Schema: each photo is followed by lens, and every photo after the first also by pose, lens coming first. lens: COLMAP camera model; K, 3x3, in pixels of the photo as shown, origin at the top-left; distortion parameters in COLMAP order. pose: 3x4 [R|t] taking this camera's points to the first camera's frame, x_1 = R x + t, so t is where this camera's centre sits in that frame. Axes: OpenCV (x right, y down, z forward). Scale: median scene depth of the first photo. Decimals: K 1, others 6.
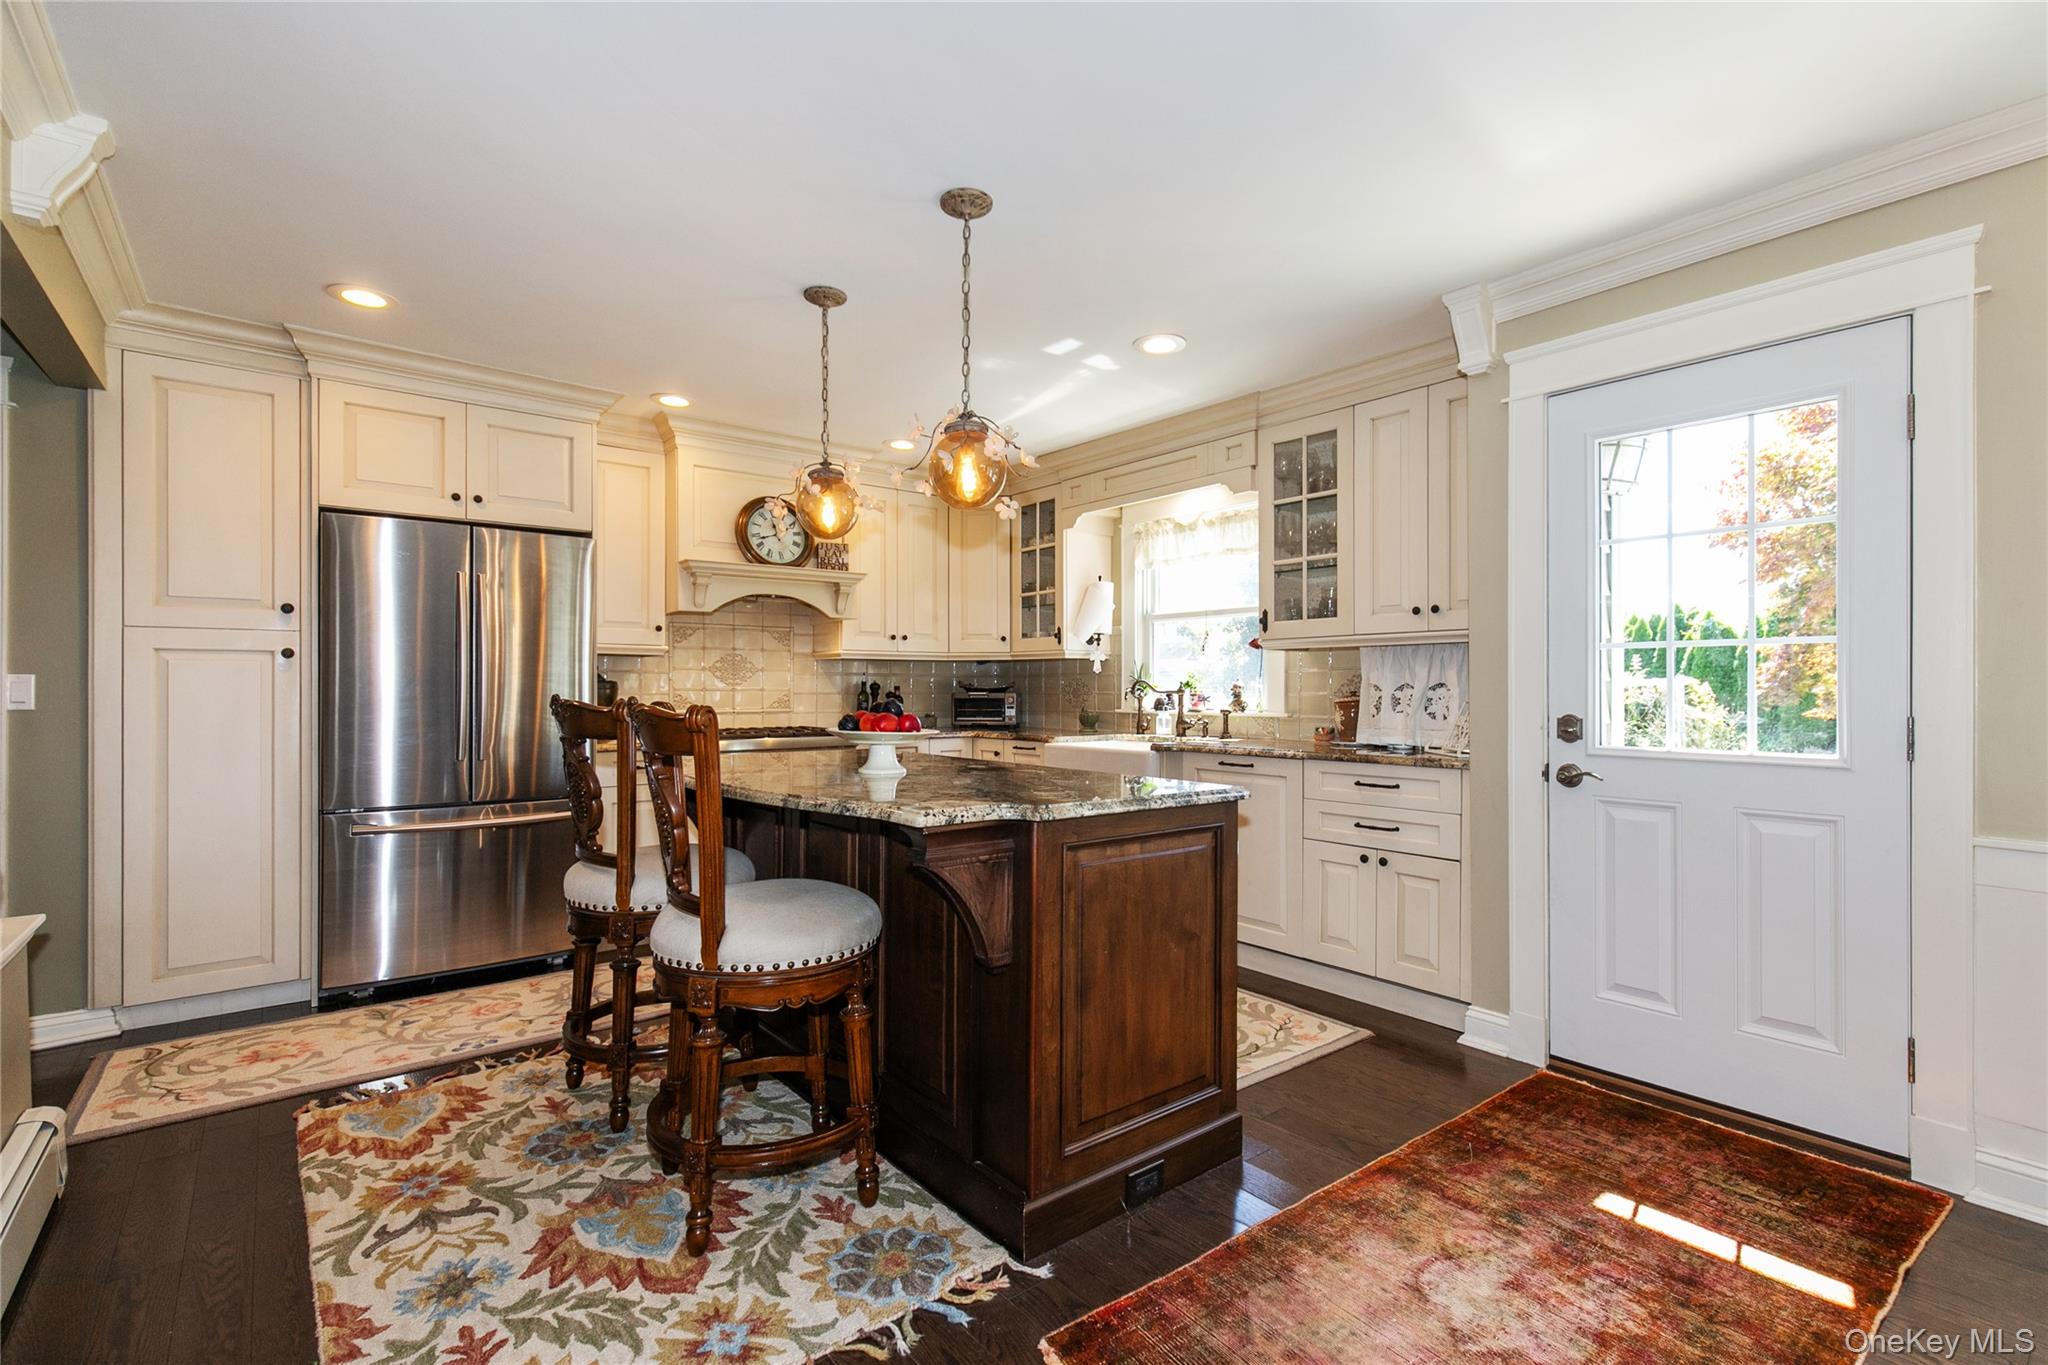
lens RADIAL K [[931.2, 0, 1031.7], [0, 931.2, 676.0], [0, 0, 1]] dist [0.015969, -0.003435]
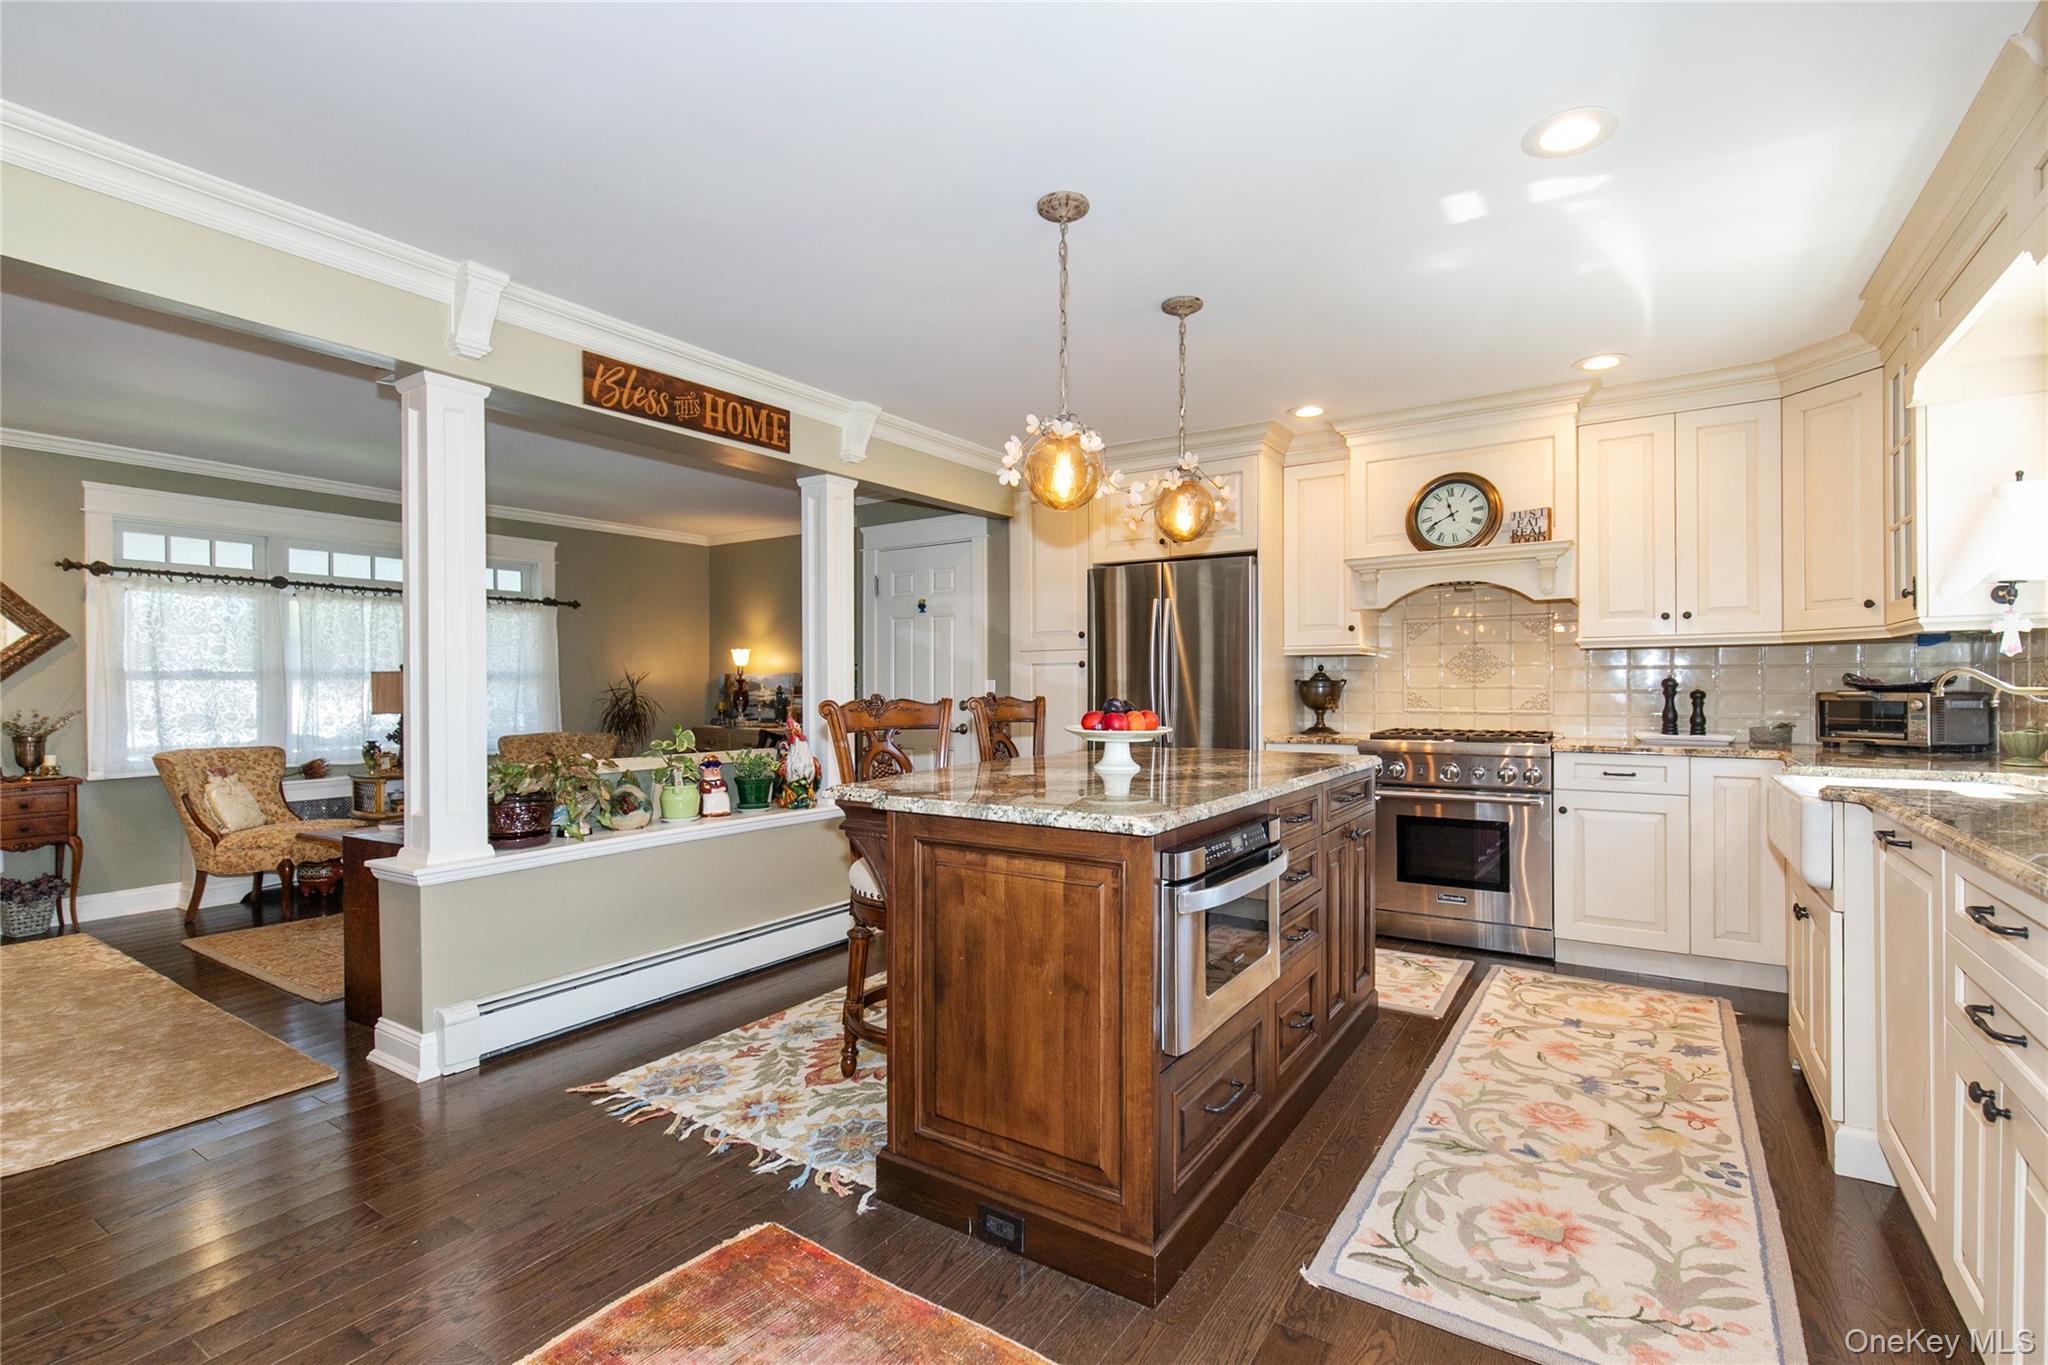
lens RADIAL K [[931.2, 0, 1032.3], [0, 931.2, 683.7], [0, 0, 1]] dist [0.015969, -0.003435]
pose [[0.305972, -0.005056, -0.952027, 0.690400], [0.015732, 0.999876, -0.000254, 0.006746], [0.951910, -0.014899, 0.306014, 0.518109]]
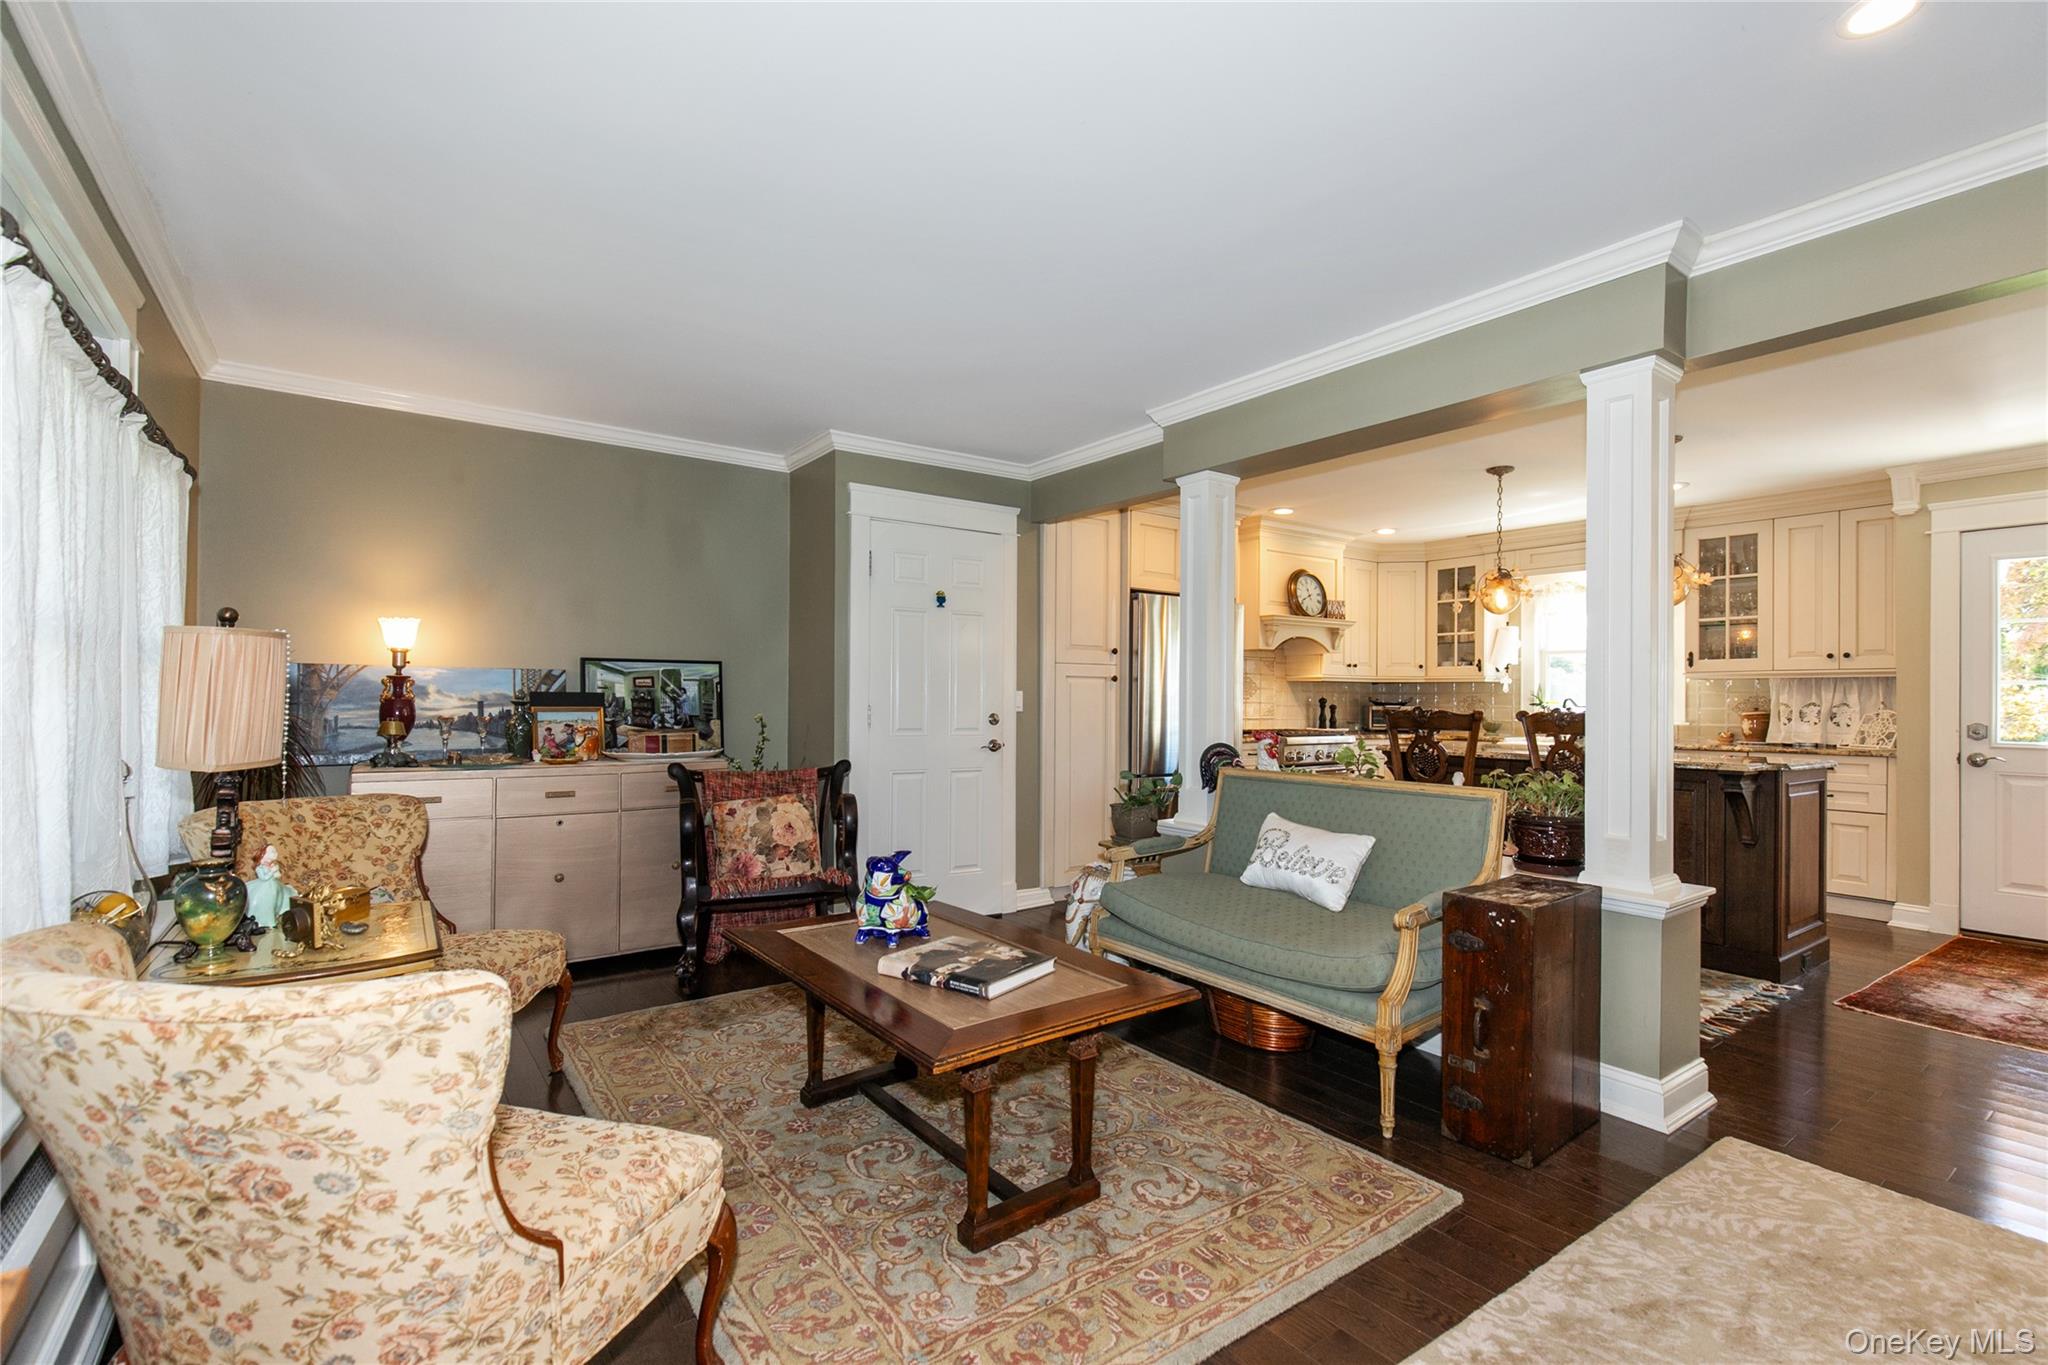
lens RADIAL K [[931.2, 0, 1028.8], [0, 931.2, 685.1], [0, 0, 1]] dist [0.015969, -0.003435]
pose [[0.998962, 0.008398, -0.044766, -0.972704], [-0.008453, 0.999964, -0.001040, -0.011216], [0.044756, 0.001418, 0.998997, -0.706979]]
